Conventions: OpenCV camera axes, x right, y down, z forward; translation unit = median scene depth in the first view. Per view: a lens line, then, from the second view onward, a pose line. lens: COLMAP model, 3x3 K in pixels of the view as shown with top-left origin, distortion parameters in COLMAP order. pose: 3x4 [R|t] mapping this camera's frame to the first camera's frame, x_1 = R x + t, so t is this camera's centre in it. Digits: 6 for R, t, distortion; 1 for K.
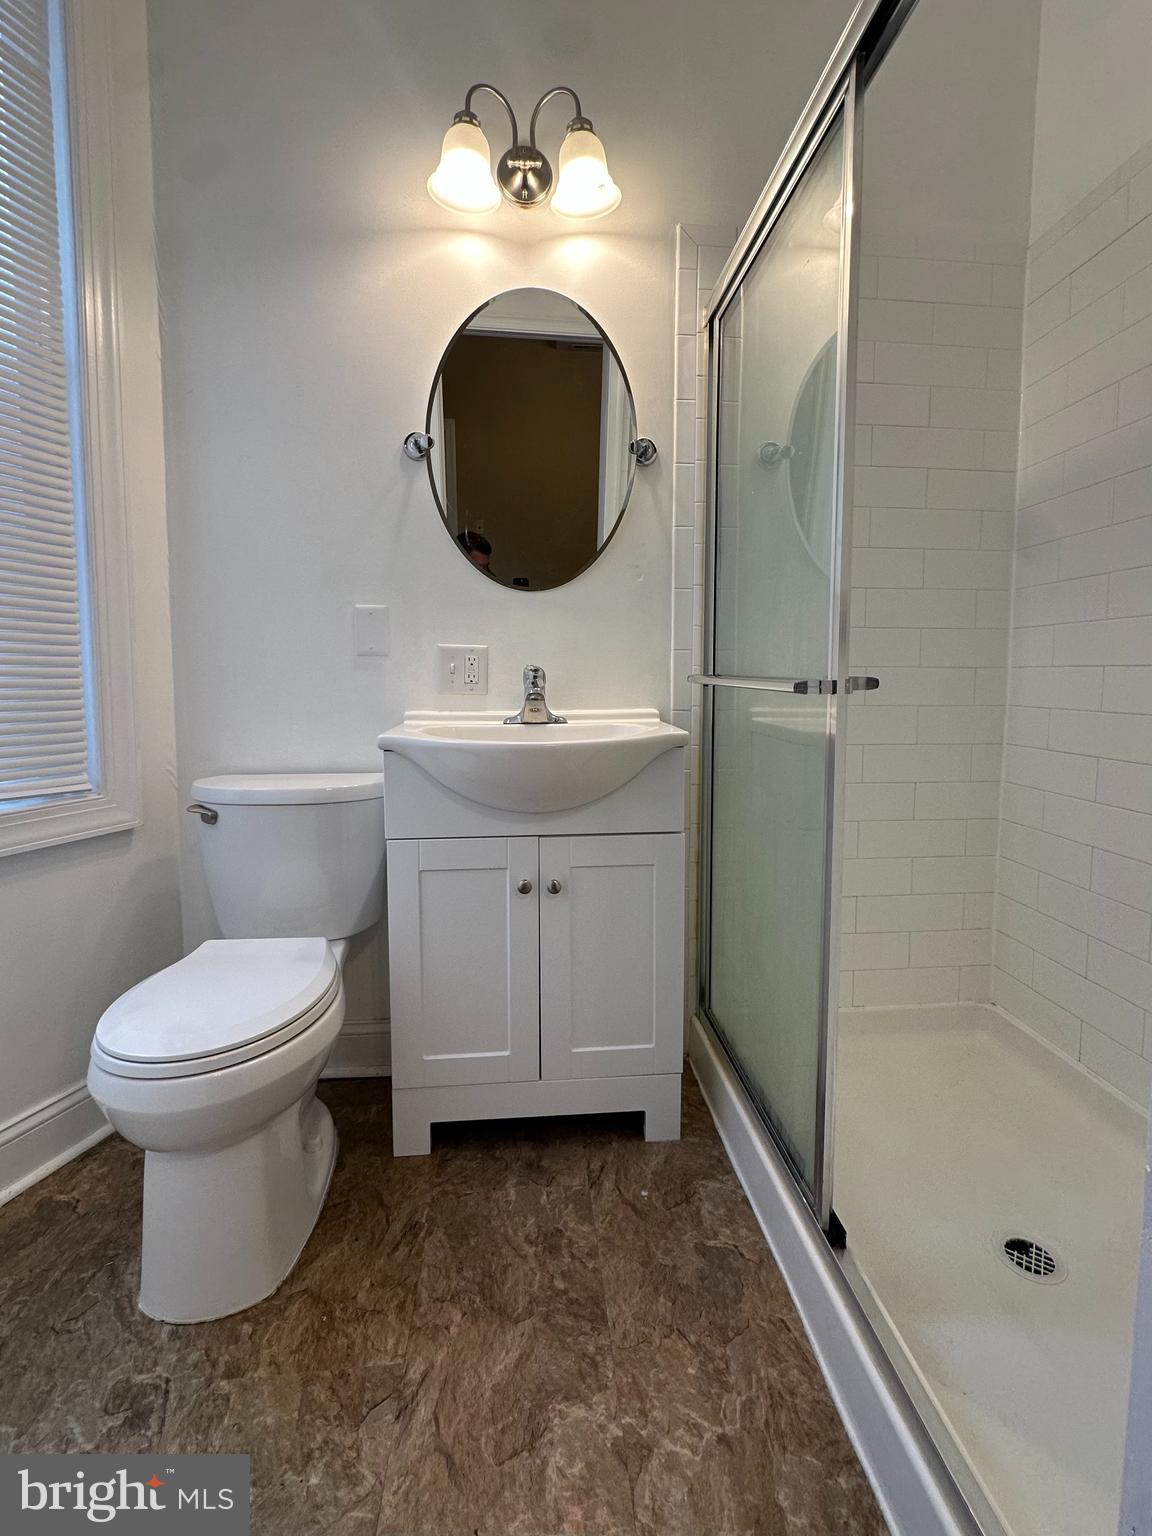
lens RADIAL K [[657.4, 0, 575.5], [0, 657.4, 727.2], [0, 0, 1]] dist [-0.000947, -0.000197]
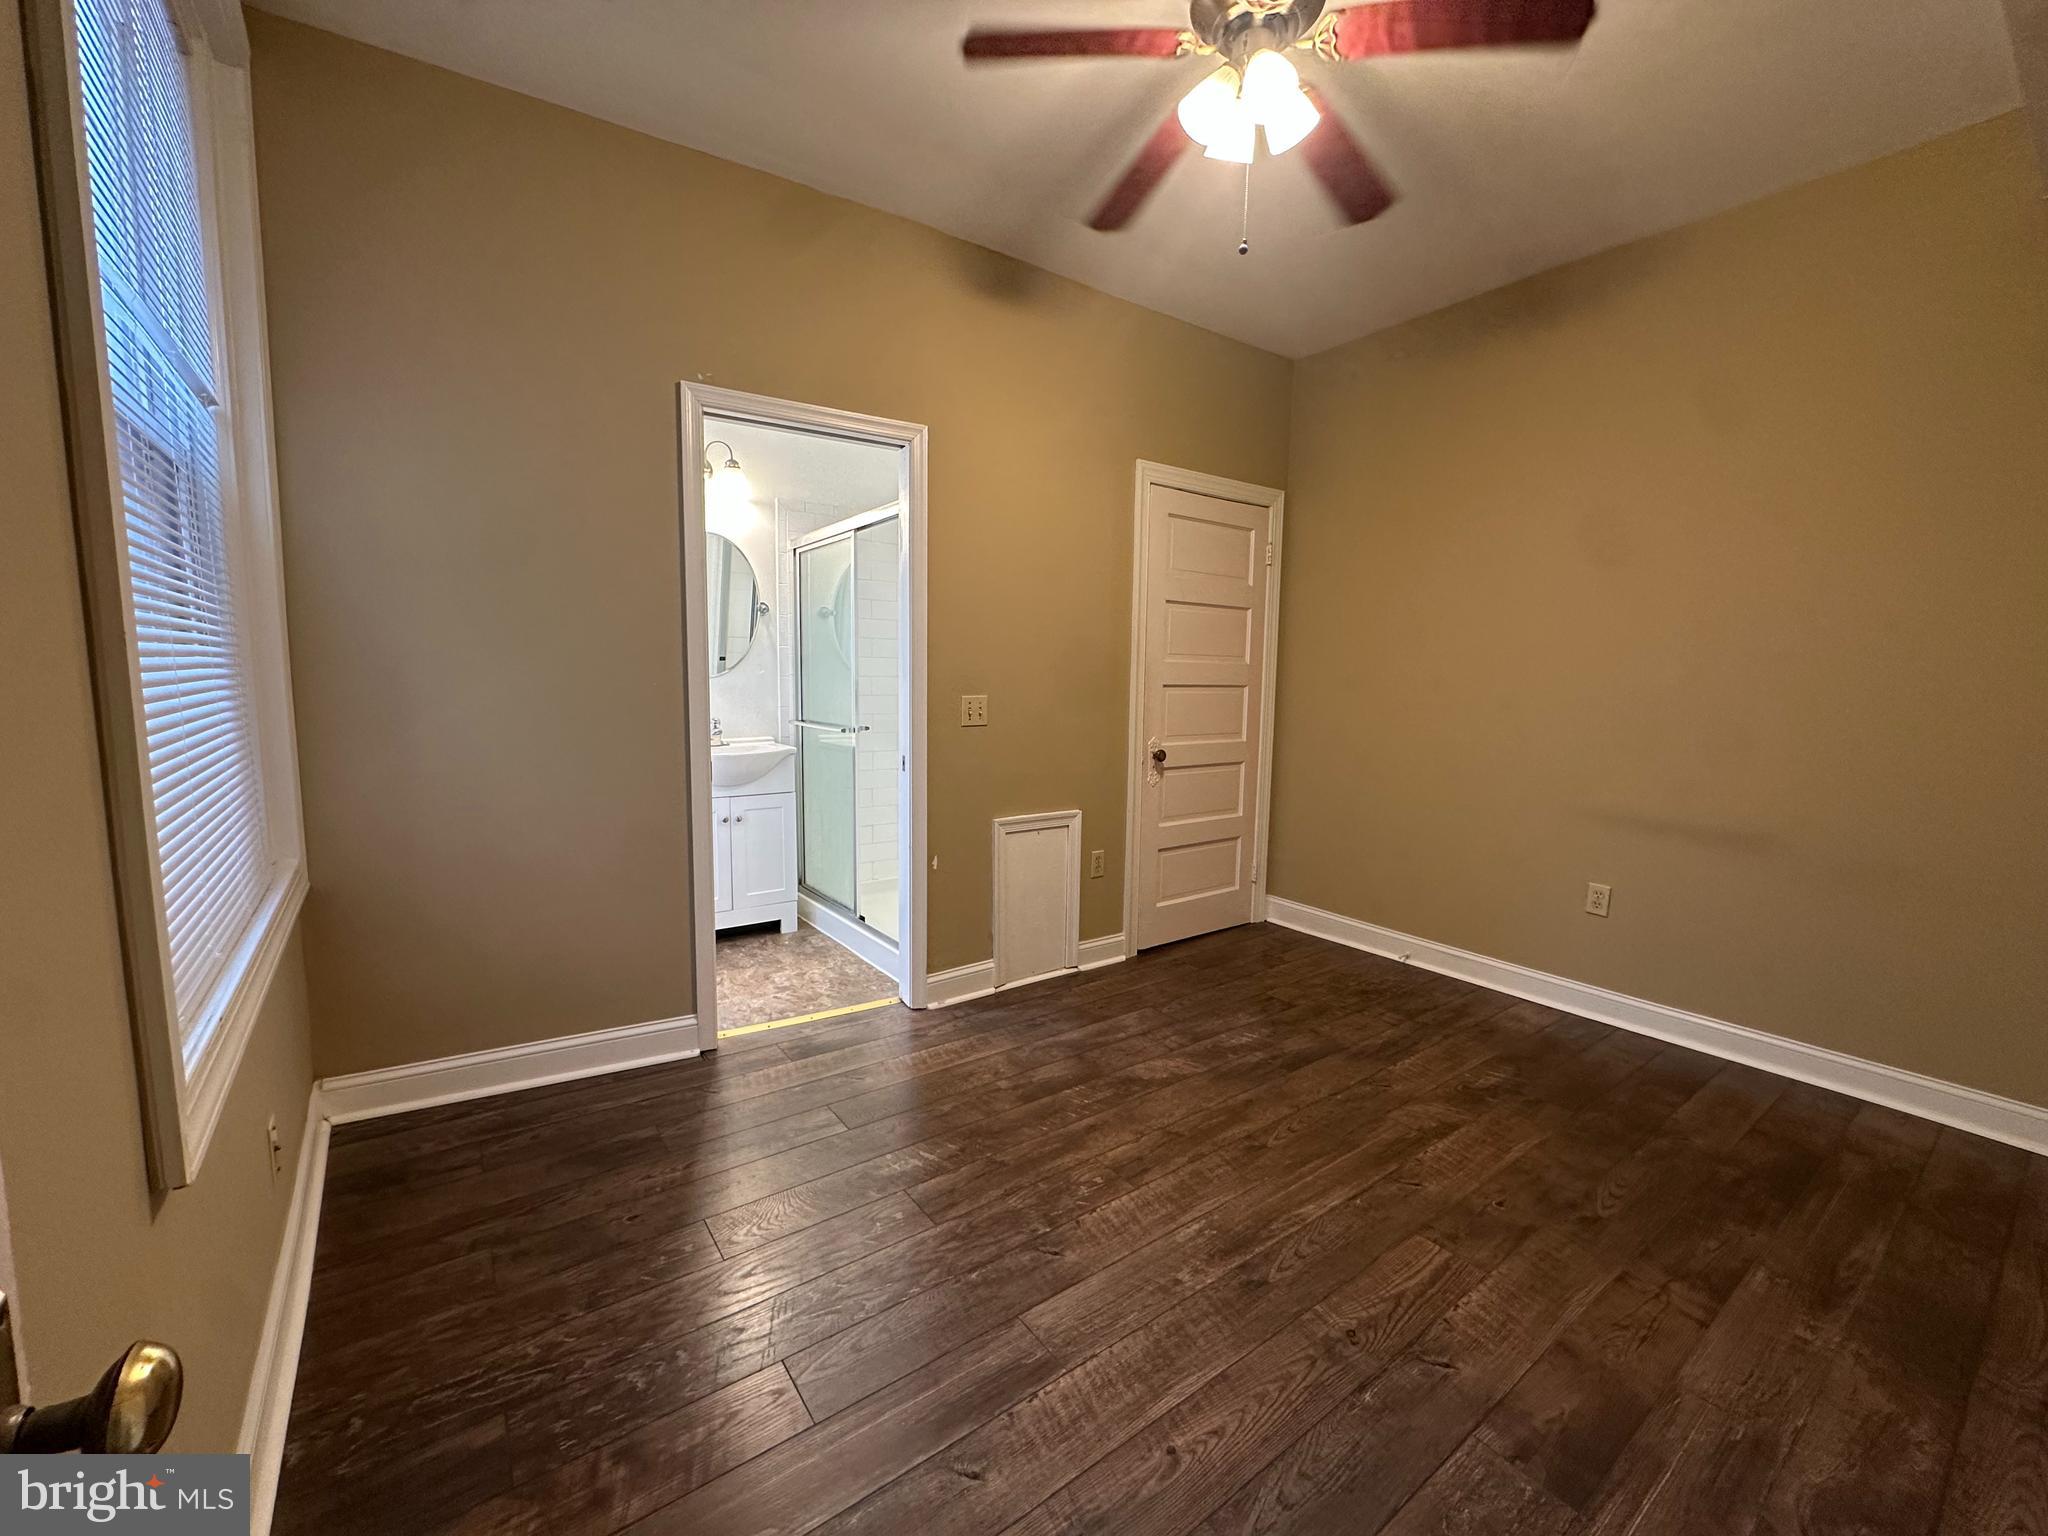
lens RADIAL K [[826.5, 0, 1020.0], [0, 826.5, 762.2], [0, 0, 1]] dist [-0.000191, -0.000328]
pose [[0.853415, -0.036098, 0.519980, -0.692429], [0.027483, 0.999328, 0.024270, 0.010968], [-0.520507, -0.006422, 0.853833, -1.951874]]
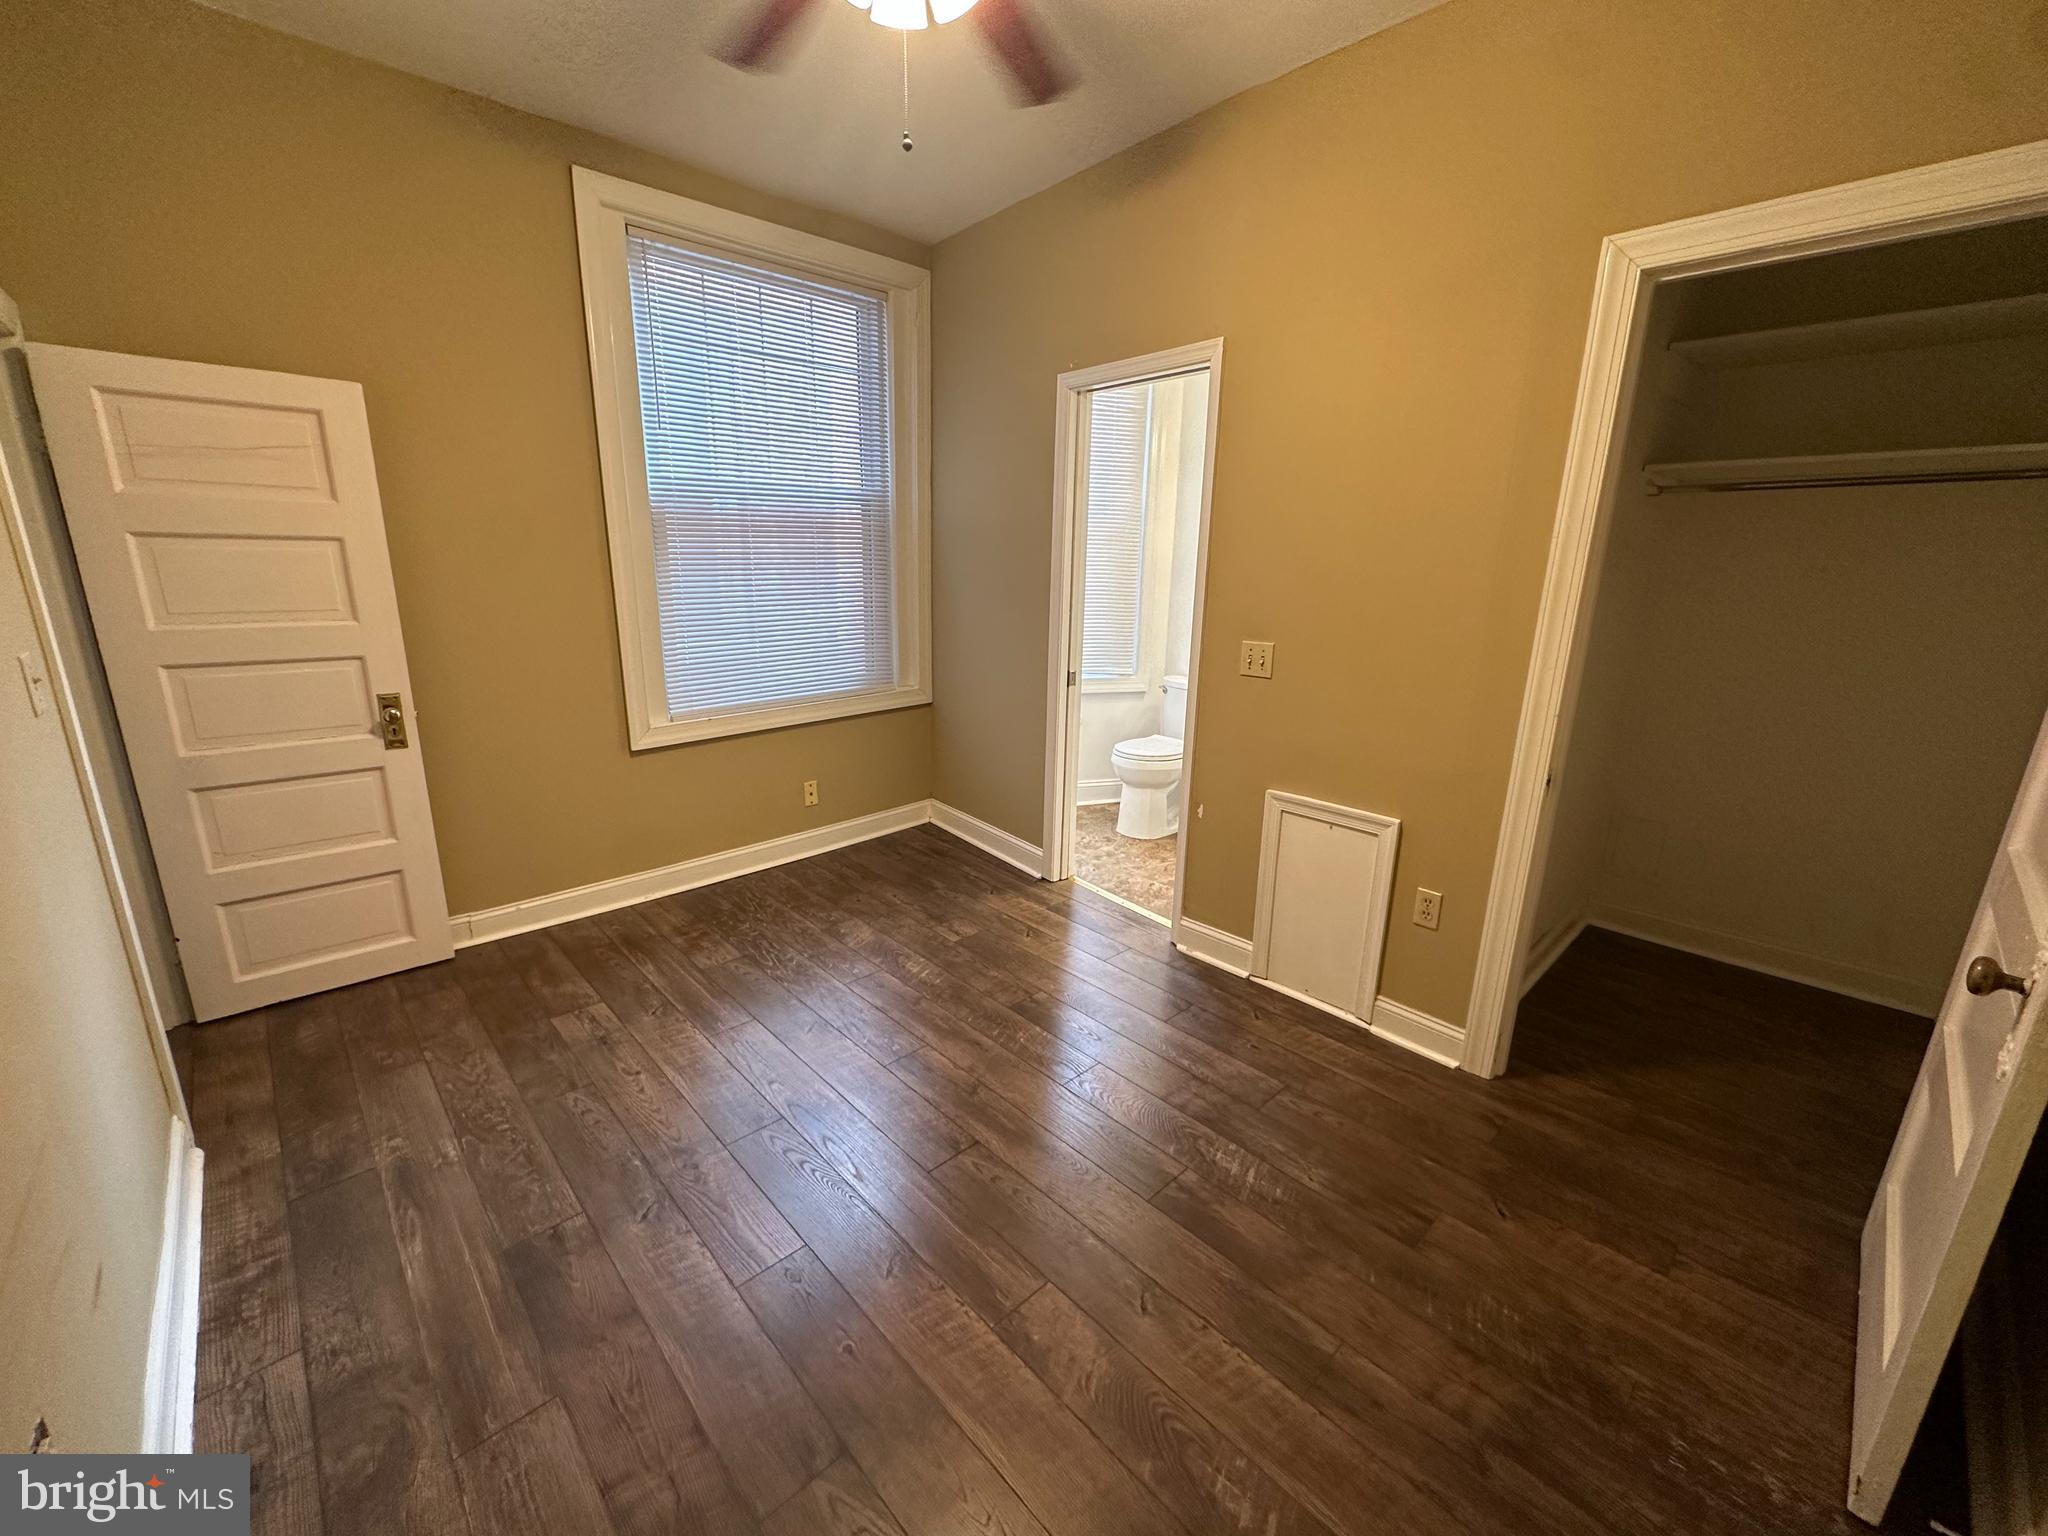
lens RADIAL K [[823.1, 0, 1024.0], [0, 823.1, 768.0], [0, 0, 1]] dist [-0.001631, -0.000491]
pose [[0.623206, 0.212416, -0.752658, 1.731466], [-0.087217, 0.975281, 0.203028, -0.188859], [0.777179, -0.060884, 0.626327, -1.601197]]
